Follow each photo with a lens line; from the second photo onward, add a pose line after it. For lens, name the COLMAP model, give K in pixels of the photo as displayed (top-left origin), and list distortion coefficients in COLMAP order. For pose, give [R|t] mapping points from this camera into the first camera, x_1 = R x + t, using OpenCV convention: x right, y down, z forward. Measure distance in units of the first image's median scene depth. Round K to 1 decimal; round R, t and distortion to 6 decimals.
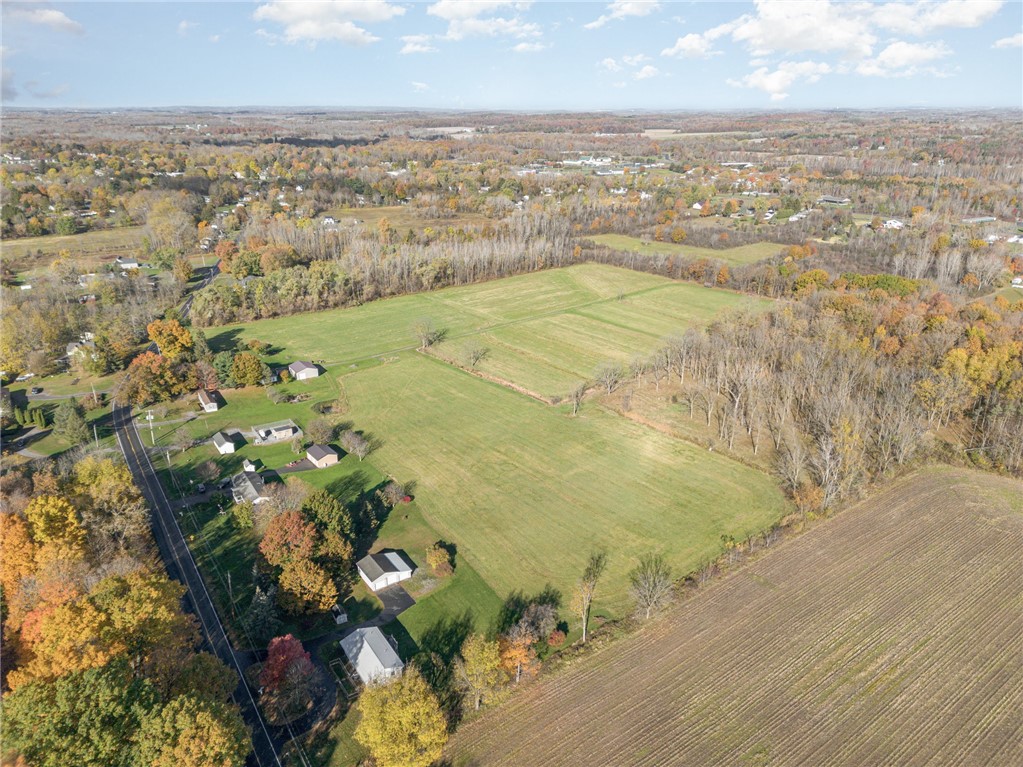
lens RADIAL K [[717.3, 0, 512.9], [0, 717.3, 378.3], [0, 0, 1]] dist [0.051541, -0.044702]
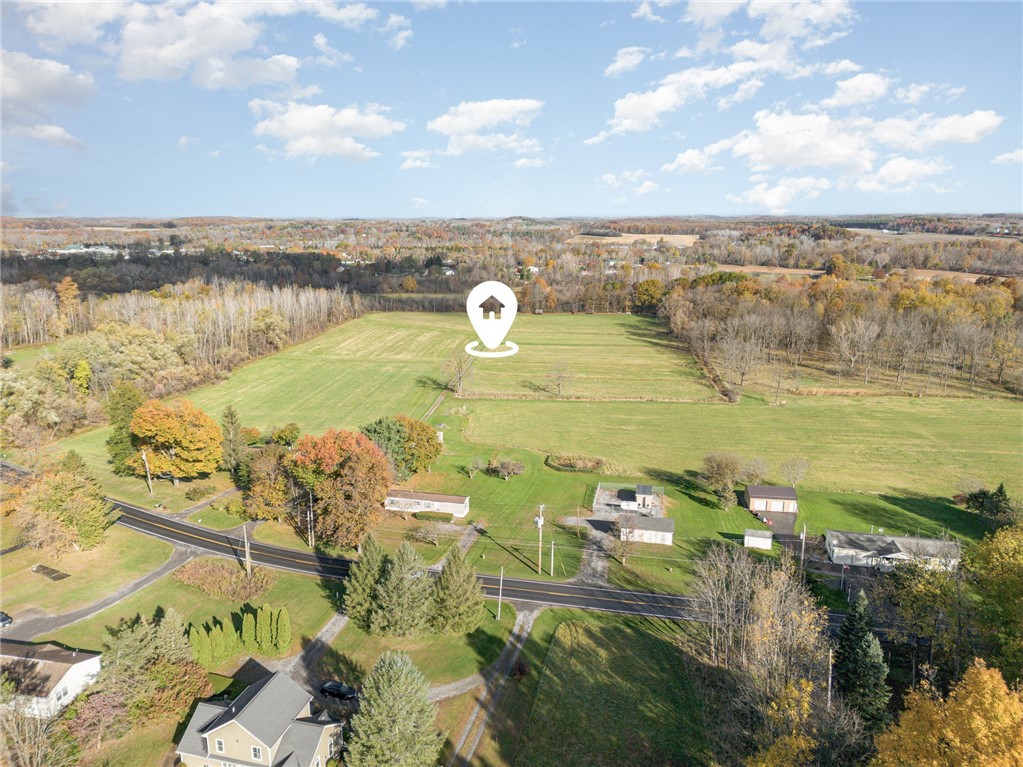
lens RADIAL K [[717.3, 0, 510.7], [0, 717.3, 381.8], [0, 0, 1]] dist [0.051541, -0.044702]
pose [[0.719550, -0.160124, 0.675728, -0.641871], [0.249770, 0.967610, -0.036678, -0.017466], [-0.647968, 0.195168, 0.736238, 0.508641]]
